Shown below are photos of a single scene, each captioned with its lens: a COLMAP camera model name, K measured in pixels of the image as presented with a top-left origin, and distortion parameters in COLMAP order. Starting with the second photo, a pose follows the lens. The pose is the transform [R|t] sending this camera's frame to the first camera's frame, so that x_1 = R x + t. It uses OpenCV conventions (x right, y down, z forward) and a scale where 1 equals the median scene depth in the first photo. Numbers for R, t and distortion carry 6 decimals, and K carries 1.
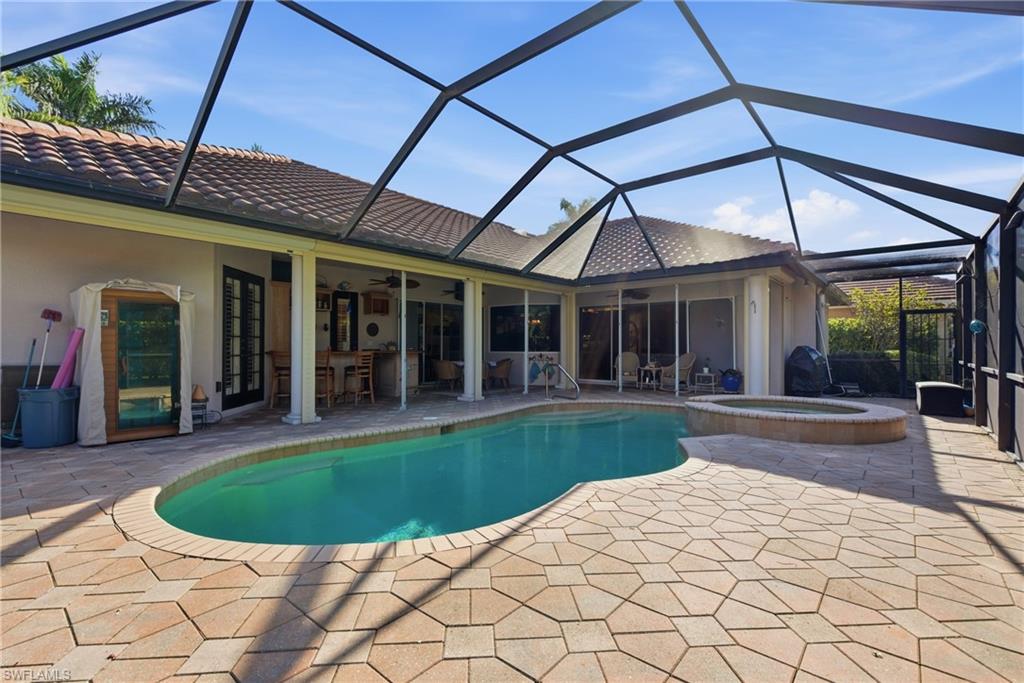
lens RADIAL K [[465.2, 0, 513.6], [0, 465.2, 346.7], [0, 0, 1]] dist [-0.001307, -0.001376]
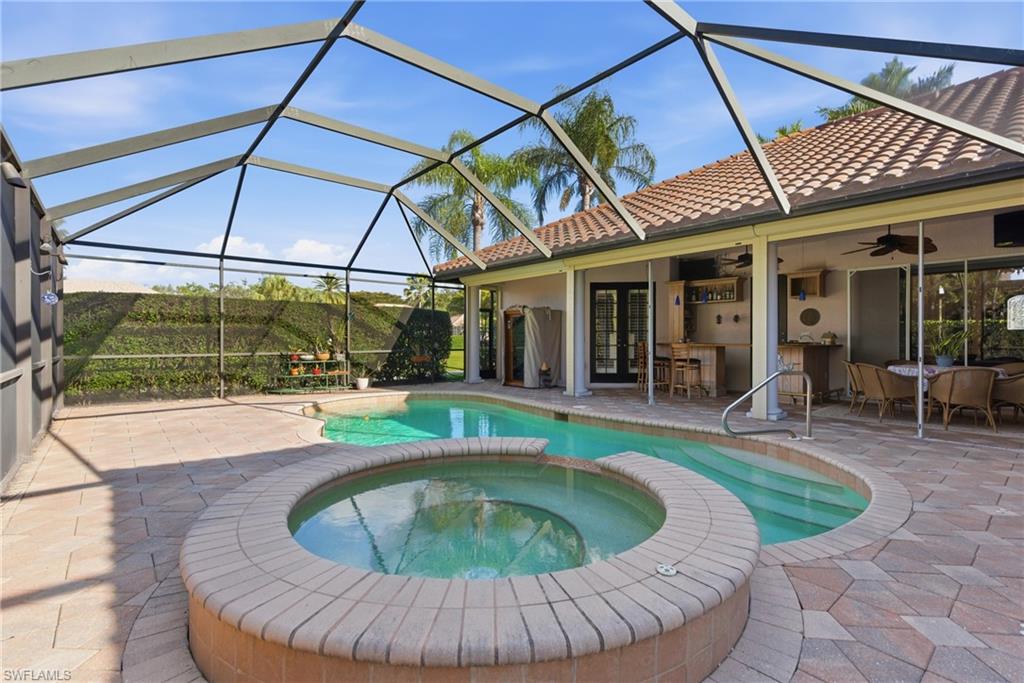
lens RADIAL K [[465.2, 0, 503.3], [0, 465.2, 340.8], [0, 0, 1]] dist [-0.001307, -0.001376]
pose [[-0.161390, -0.007930, -0.986859, 0.834308], [-0.015401, 0.999866, -0.005516, 0.018606], [0.986771, 0.014309, -0.161490, 0.934762]]
